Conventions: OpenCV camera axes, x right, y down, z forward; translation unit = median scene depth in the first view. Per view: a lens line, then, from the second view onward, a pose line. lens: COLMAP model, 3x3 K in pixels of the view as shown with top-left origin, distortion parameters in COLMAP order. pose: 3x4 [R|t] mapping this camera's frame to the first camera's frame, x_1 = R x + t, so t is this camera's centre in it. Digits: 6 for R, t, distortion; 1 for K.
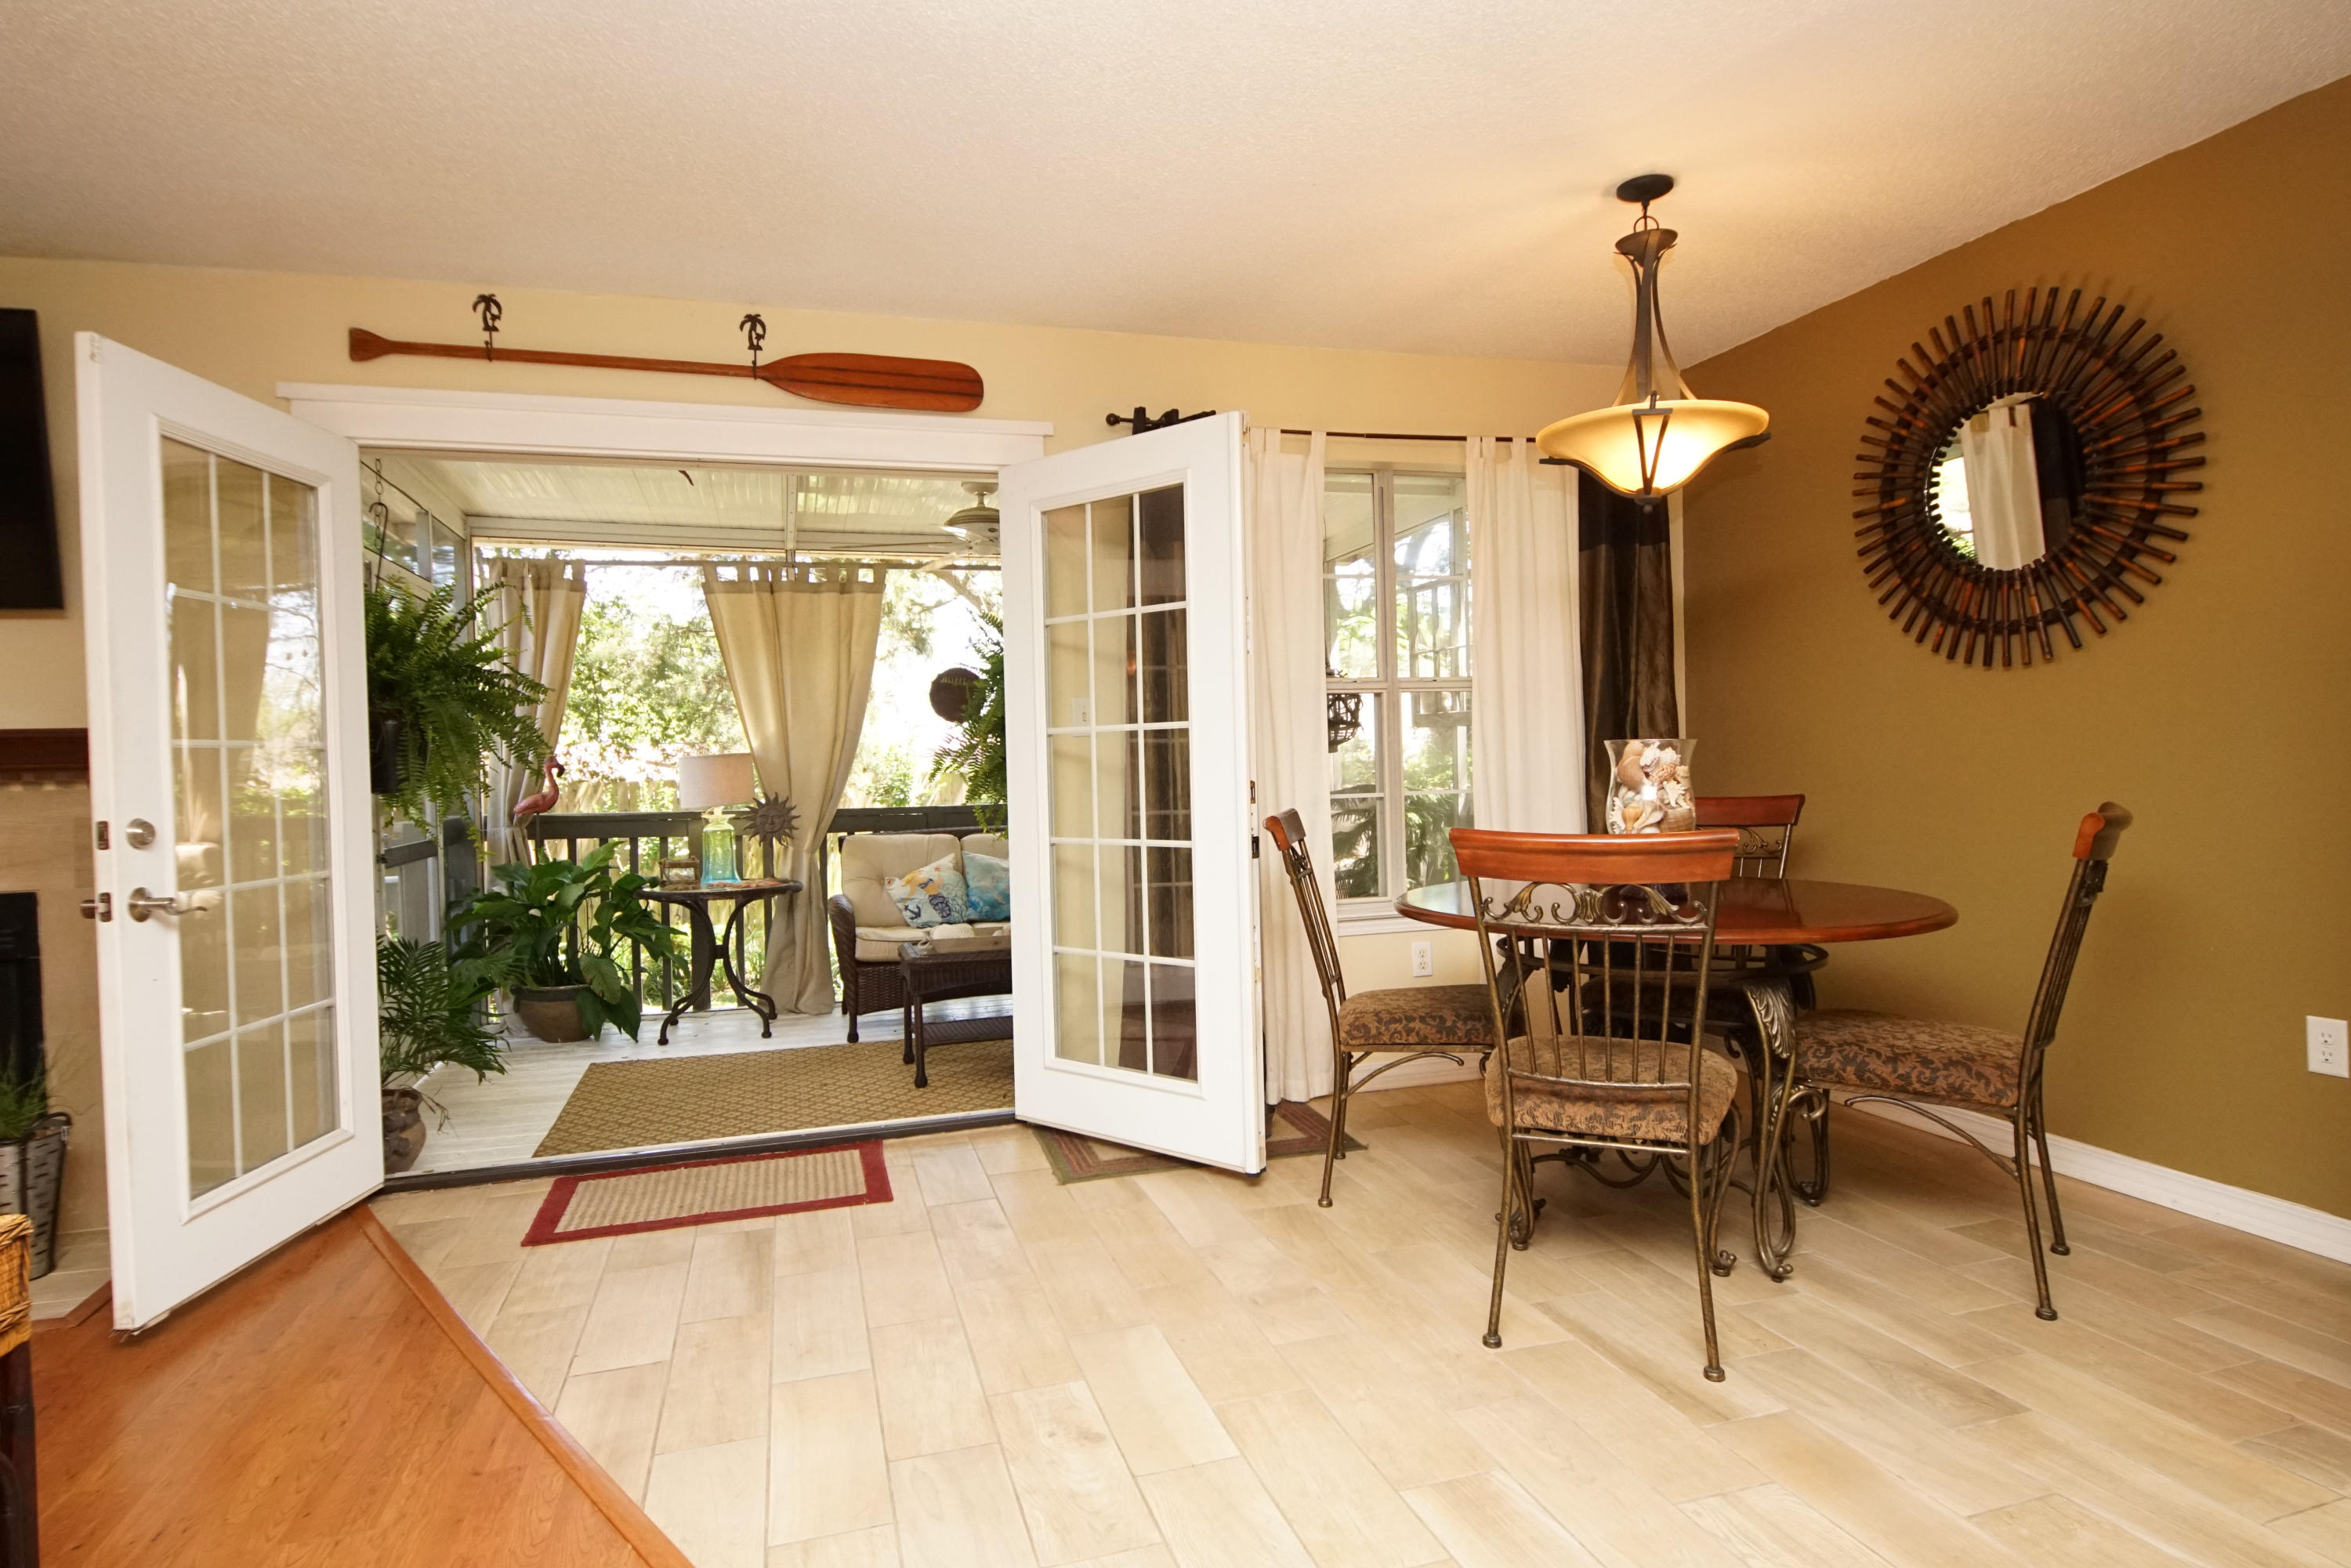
lens RADIAL K [[1255.1, 0, 1158.3], [0, 1255.1, 773.3], [0, 0, 1]] dist [0.032838, -0.031219]
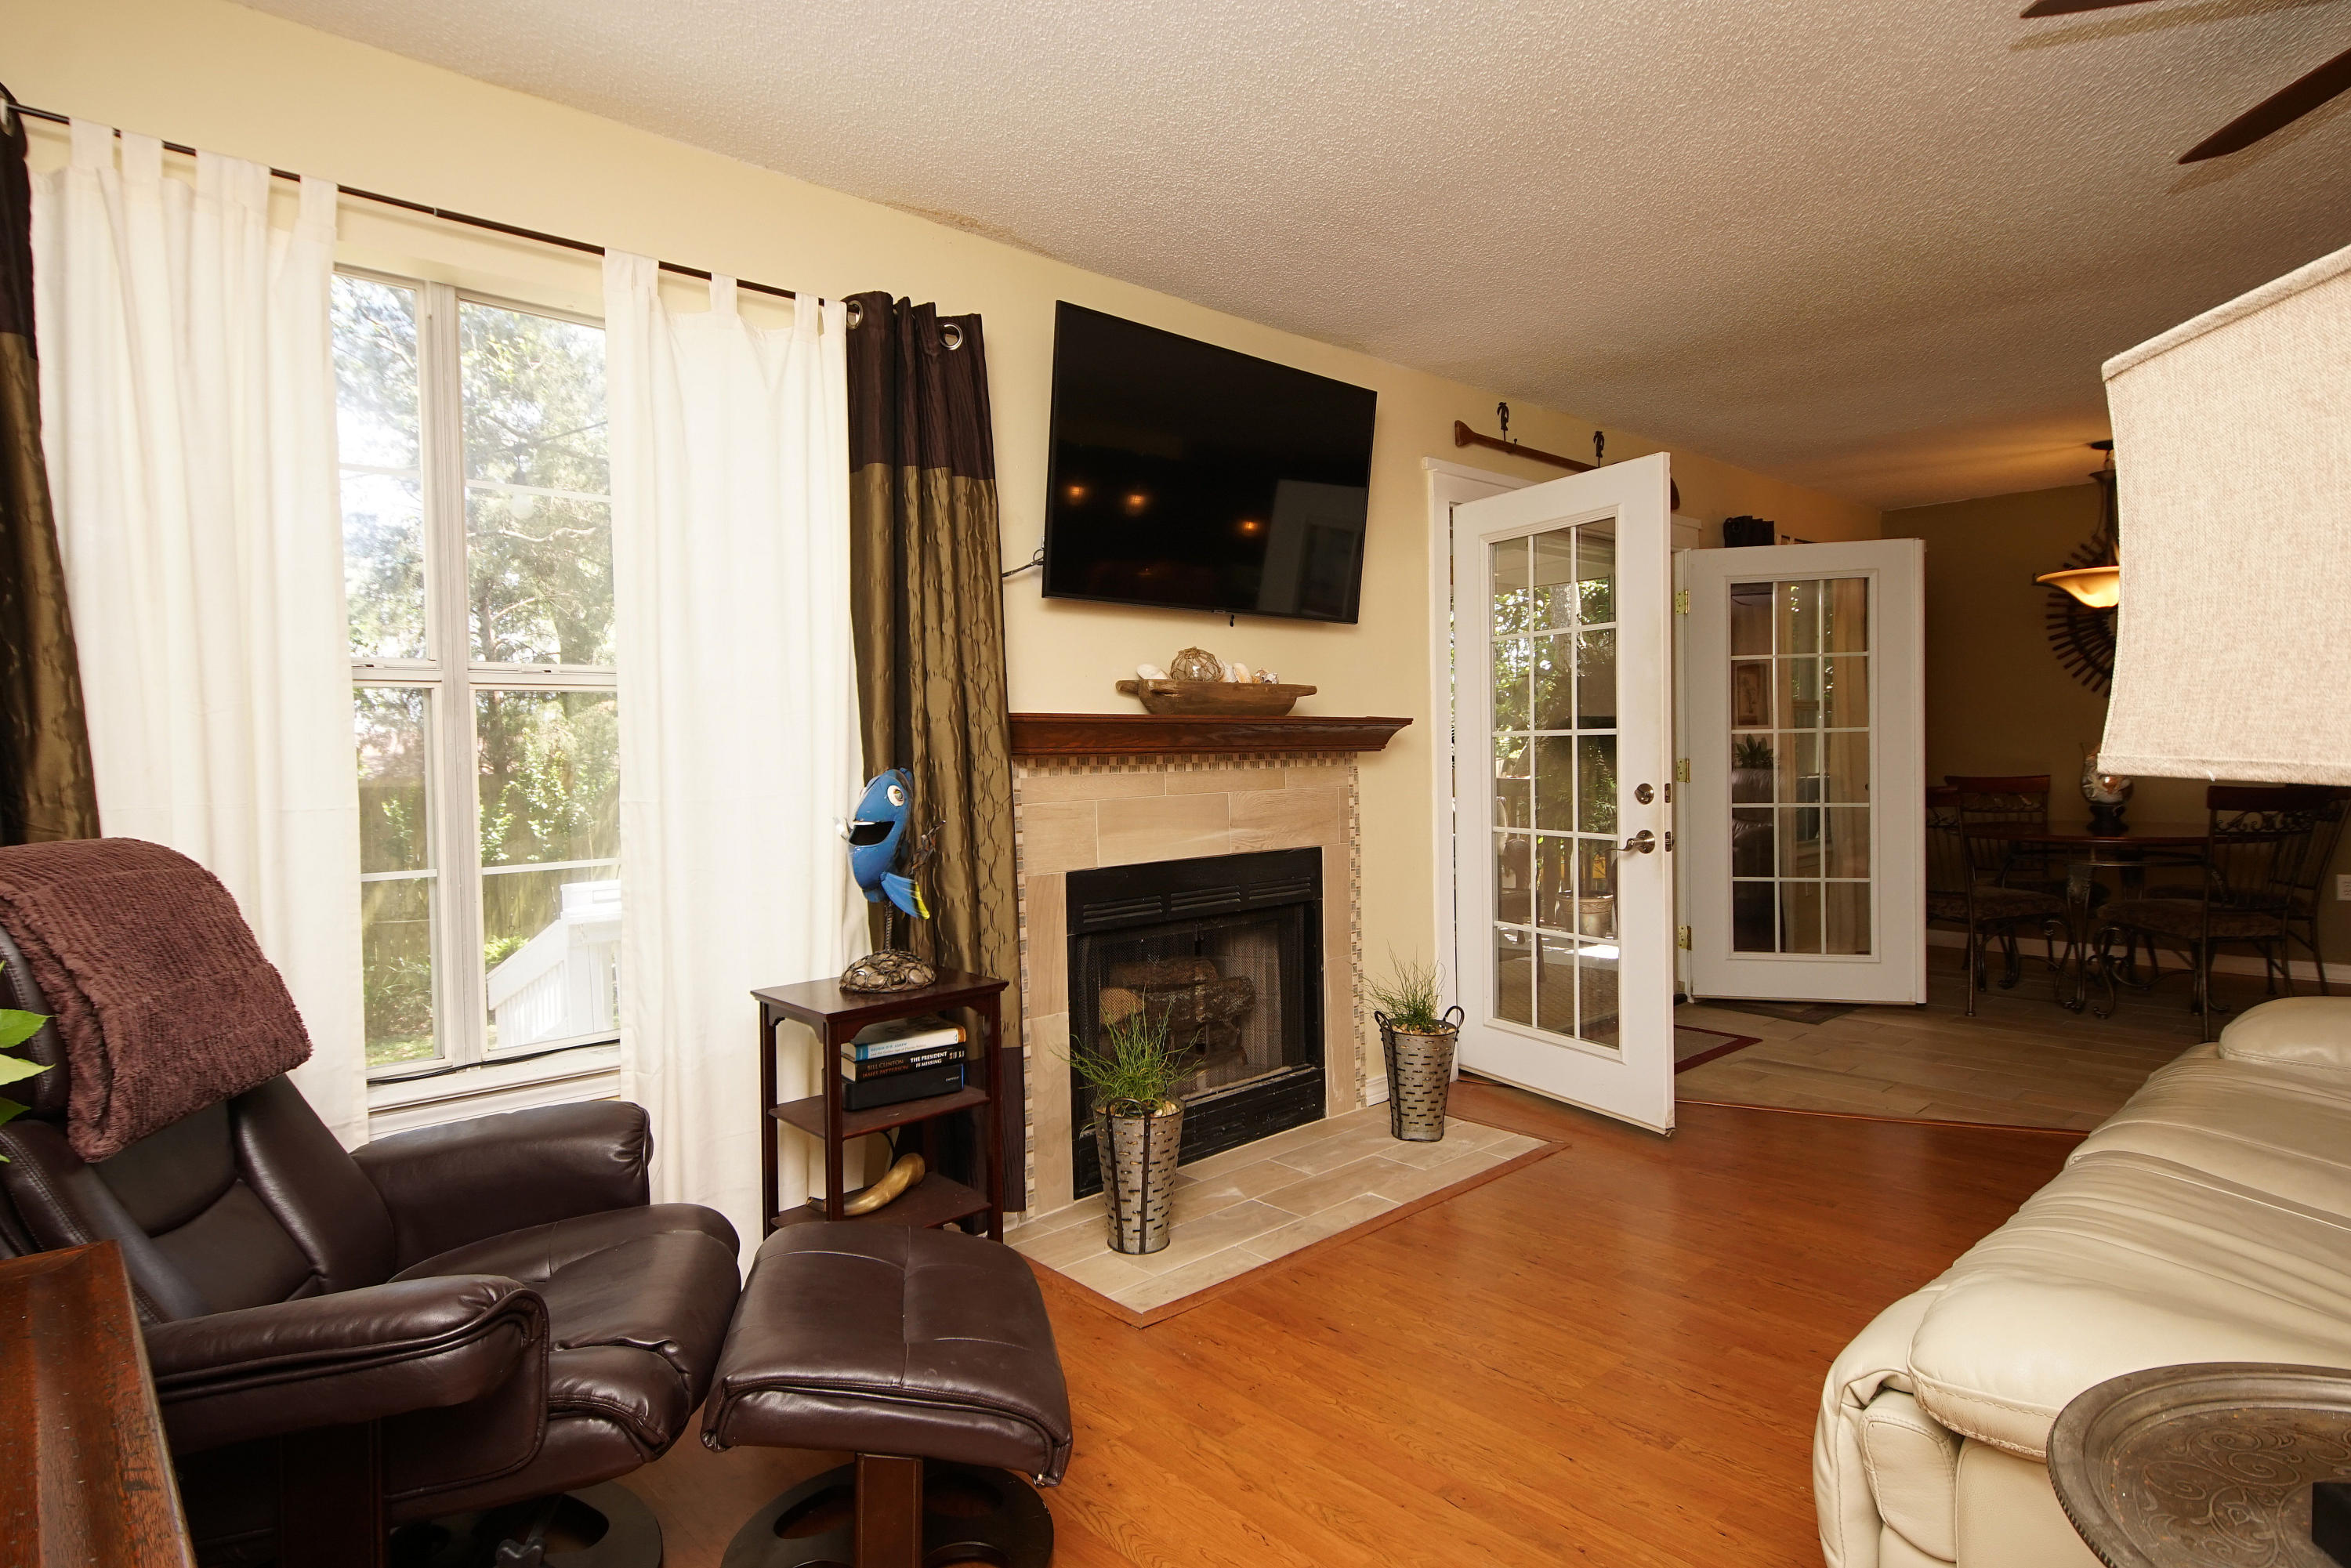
lens RADIAL K [[1255.1, 0, 1164.6], [0, 1255.1, 776.3], [0, 0, 1]] dist [0.032838, -0.031219]
pose [[0.900549, 0.001239, 0.434753, -1.410585], [-0.002742, 0.999992, 0.002832, 0.018415], [-0.434746, -0.003742, 0.900545, -0.058193]]
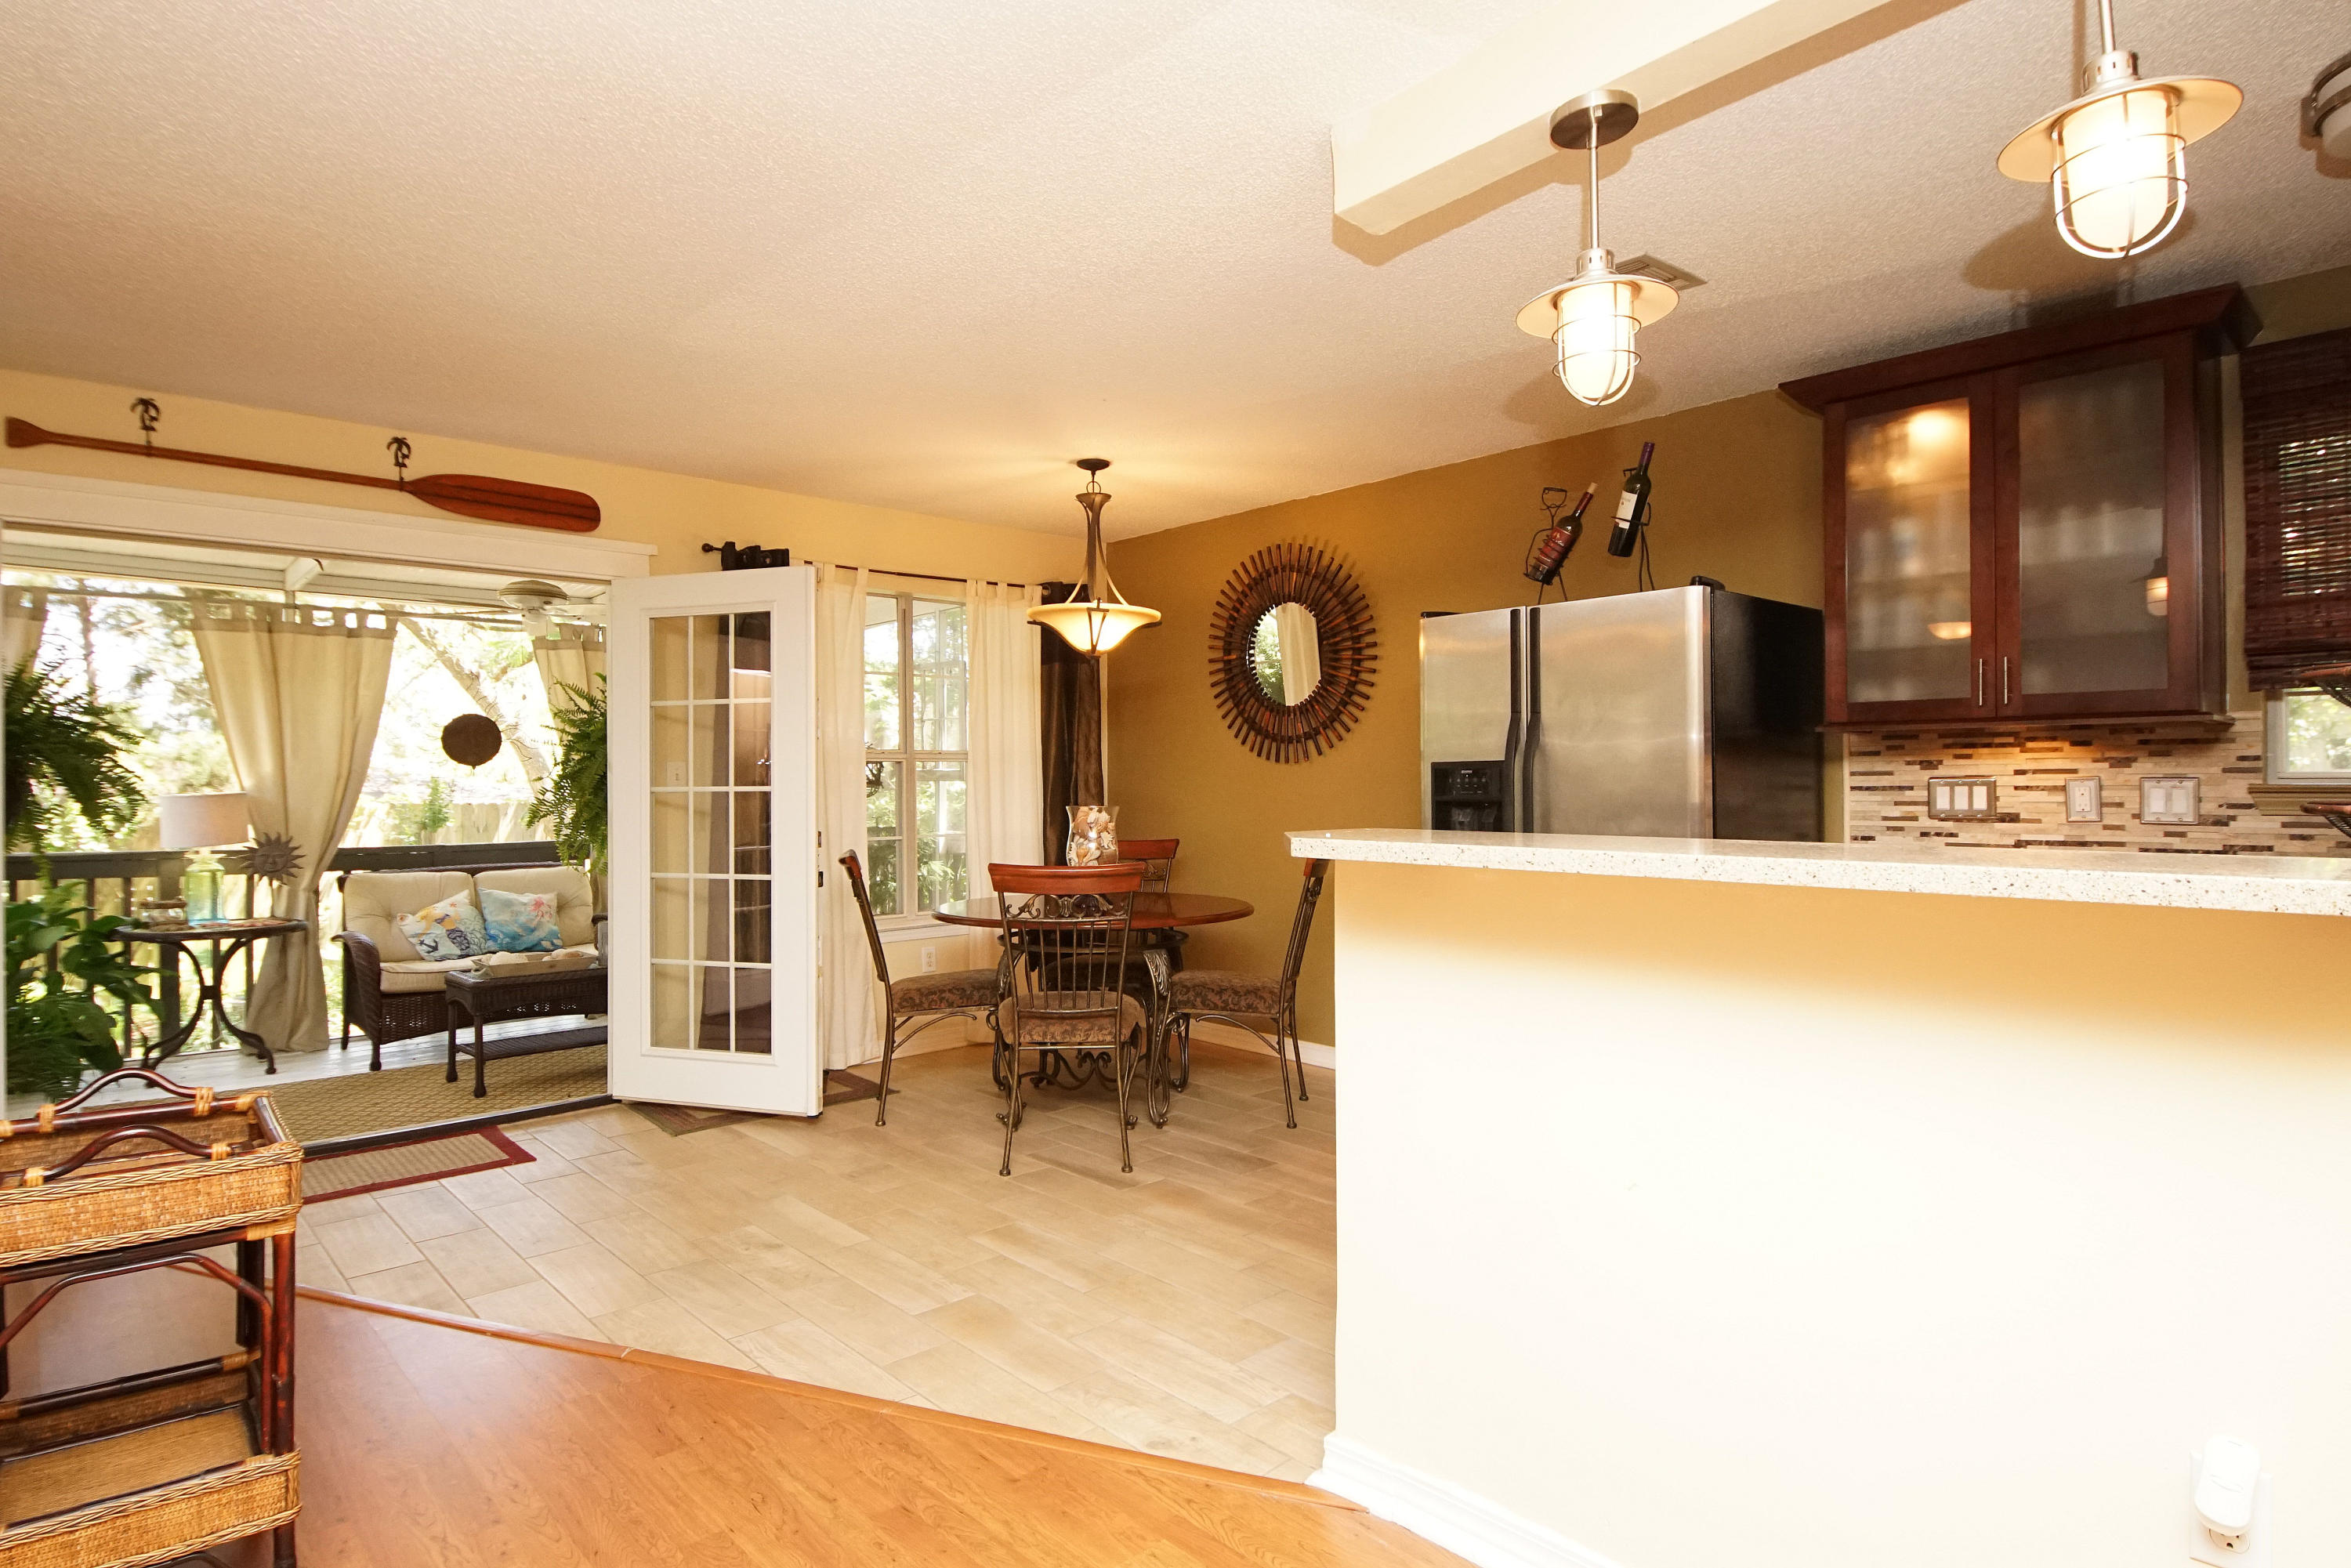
lens RADIAL K [[1255.1, 0, 1151.3], [0, 1255.1, 775.1], [0, 0, 1]] dist [0.032838, -0.031219]
pose [[0.902386, 0.022419, 0.430346, -0.192973], [-0.011658, 0.999550, -0.027625, -0.019400], [-0.430771, 0.019911, 0.902241, -0.394535]]
